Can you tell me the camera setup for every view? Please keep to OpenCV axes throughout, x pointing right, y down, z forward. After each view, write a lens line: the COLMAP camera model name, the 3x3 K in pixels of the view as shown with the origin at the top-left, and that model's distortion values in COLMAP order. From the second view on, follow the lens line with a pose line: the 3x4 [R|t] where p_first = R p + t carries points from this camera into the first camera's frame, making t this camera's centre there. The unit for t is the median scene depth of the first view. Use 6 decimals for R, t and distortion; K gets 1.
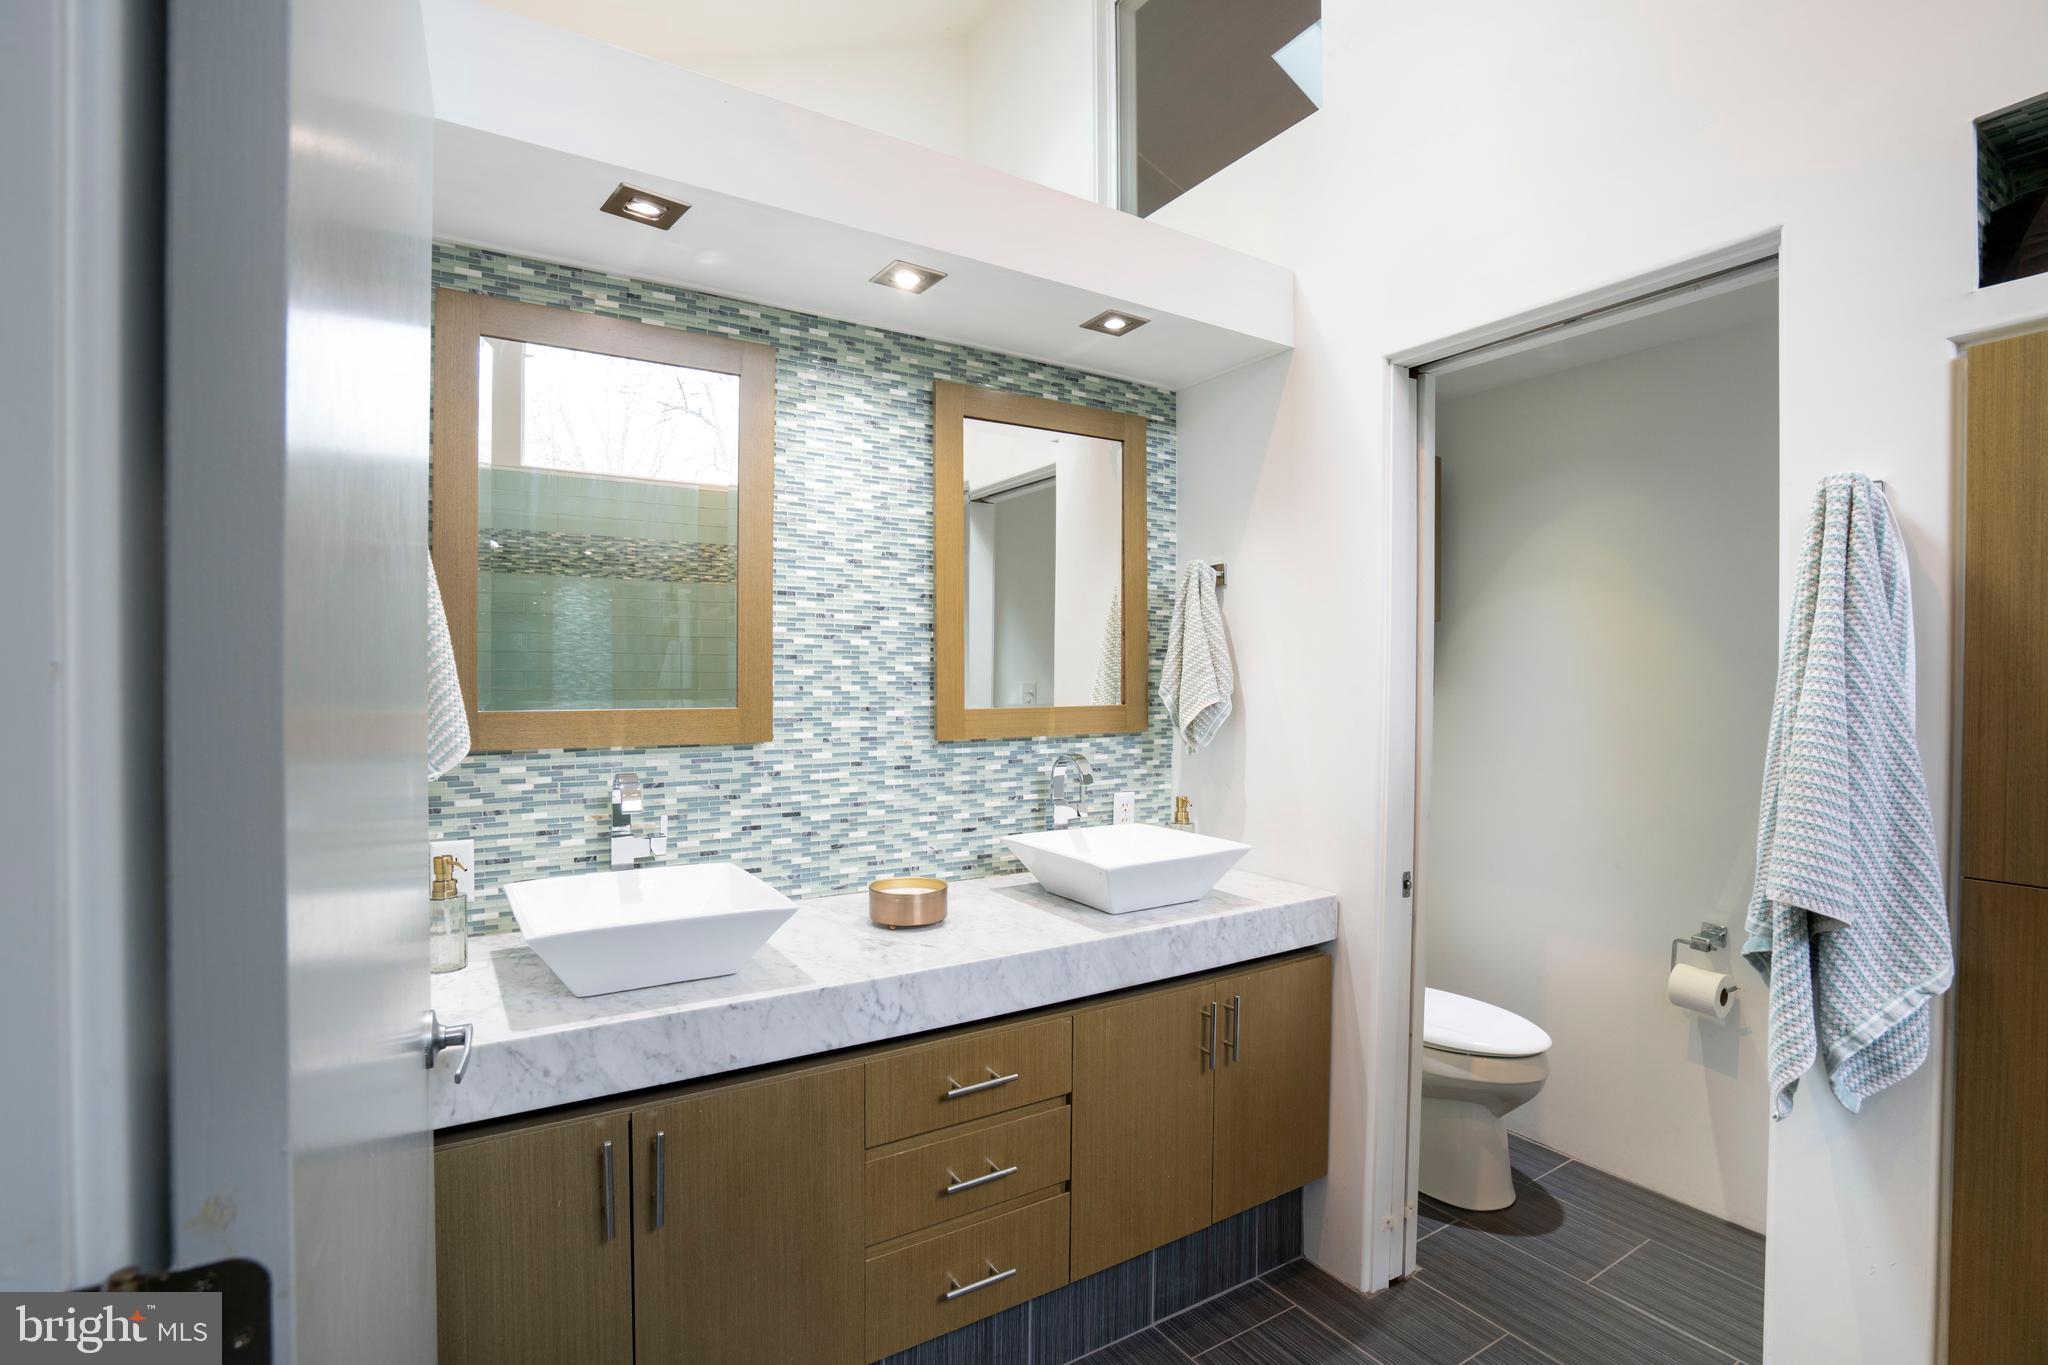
lens RADIAL K [[953.4, 0, 1012.3], [0, 953.4, 688.5], [0, 0, 1]] dist [-0.055094, 0.017699]
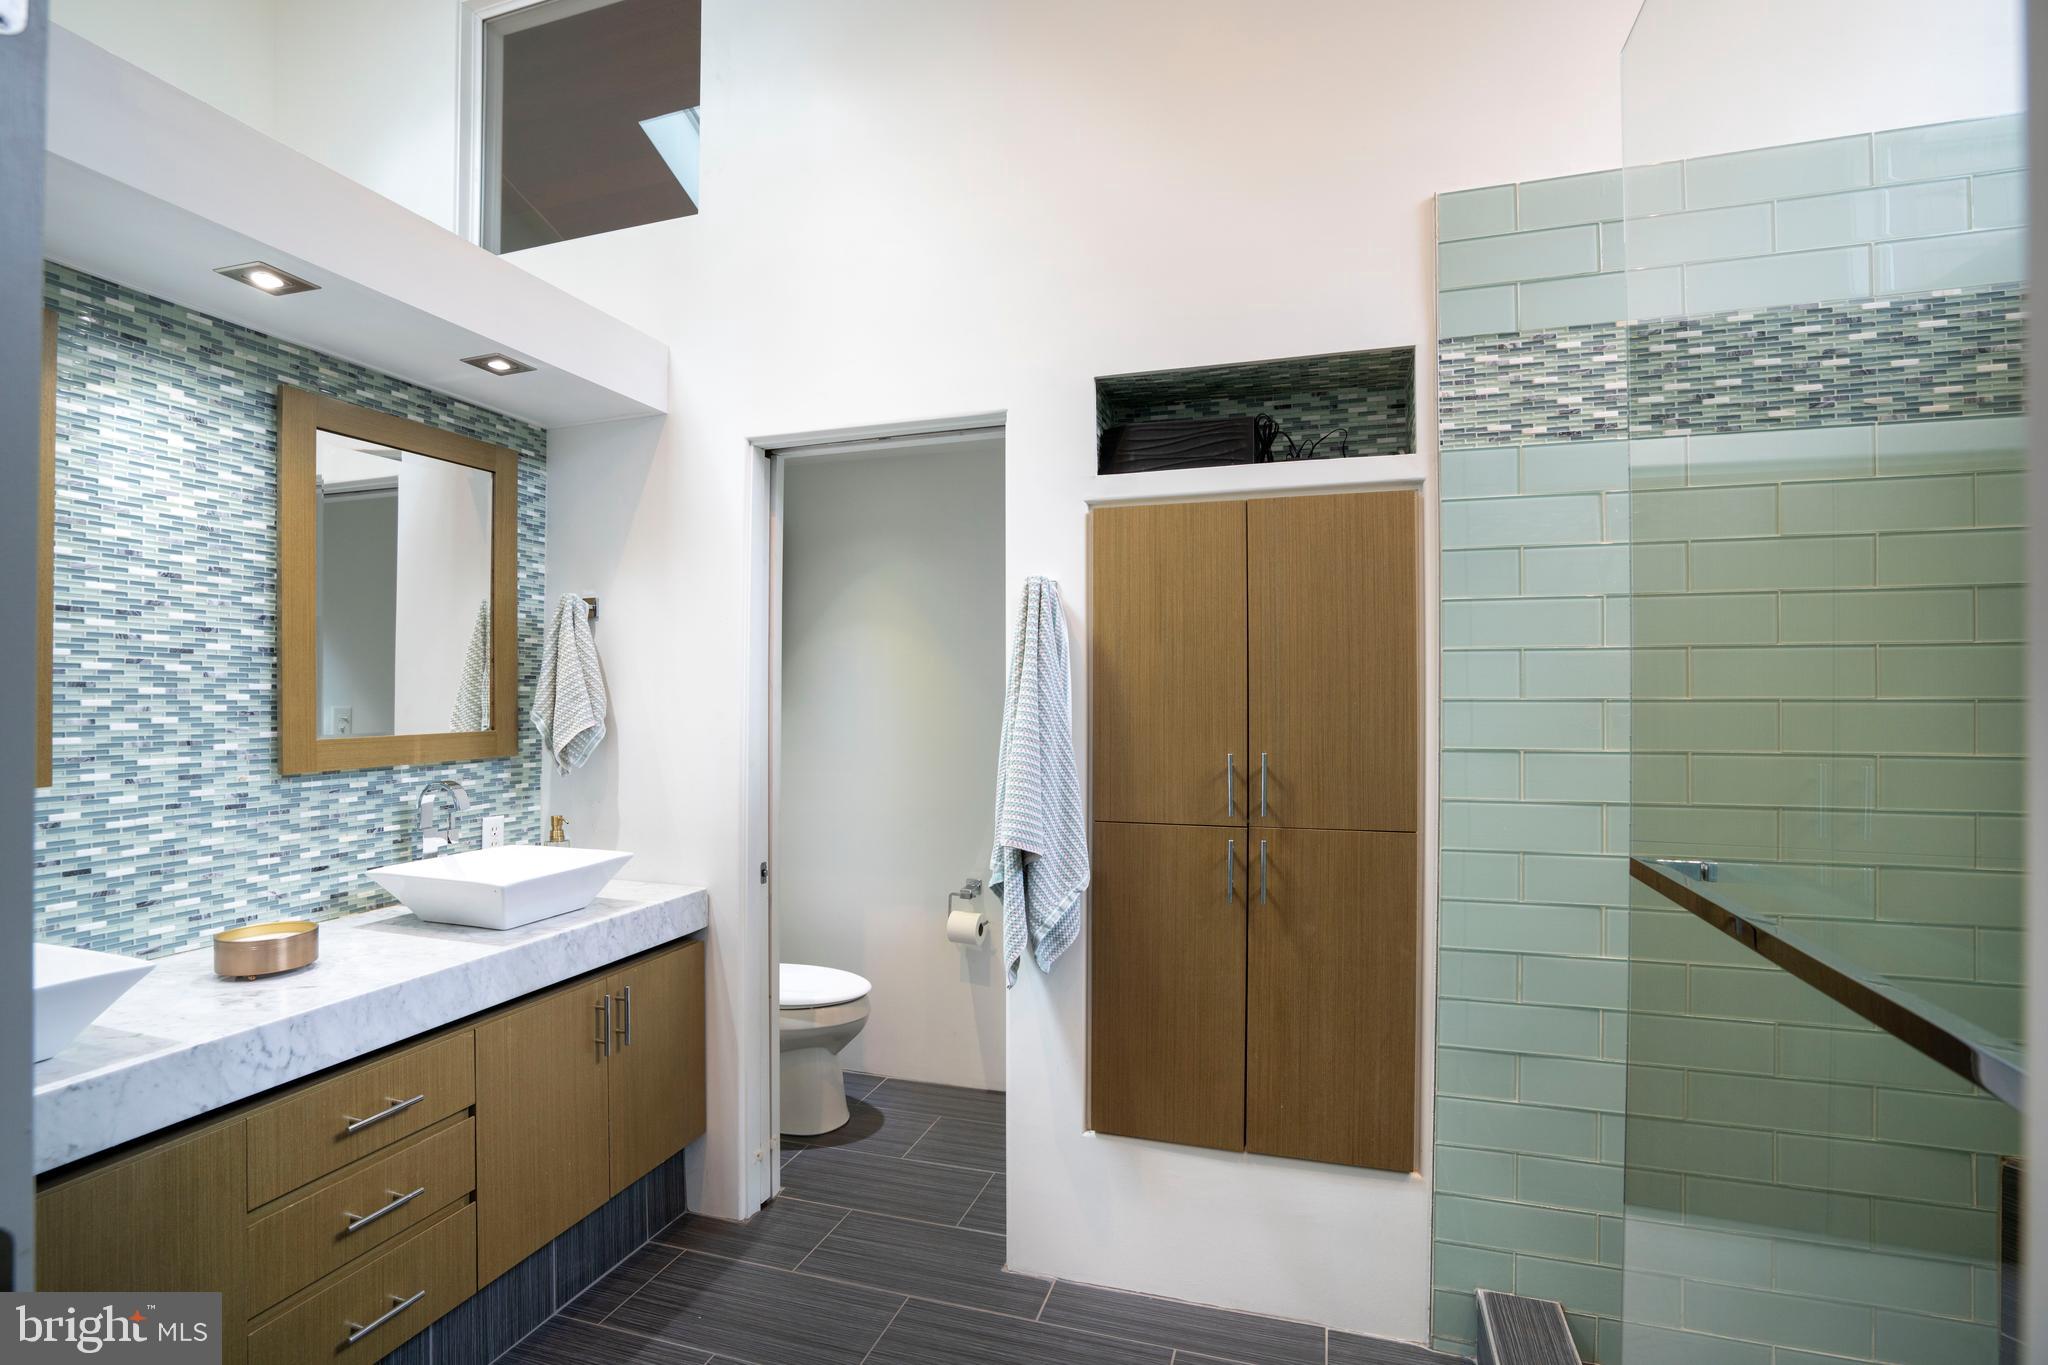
lens RADIAL K [[953.4, 0, 1026.8], [0, 953.4, 697.9], [0, 0, 1]] dist [-0.055094, 0.017699]
pose [[0.762519, -0.005191, 0.646945, -0.115481], [0.010232, 0.999939, -0.004037, -0.009337], [-0.646885, 0.009698, 0.762526, -0.157519]]
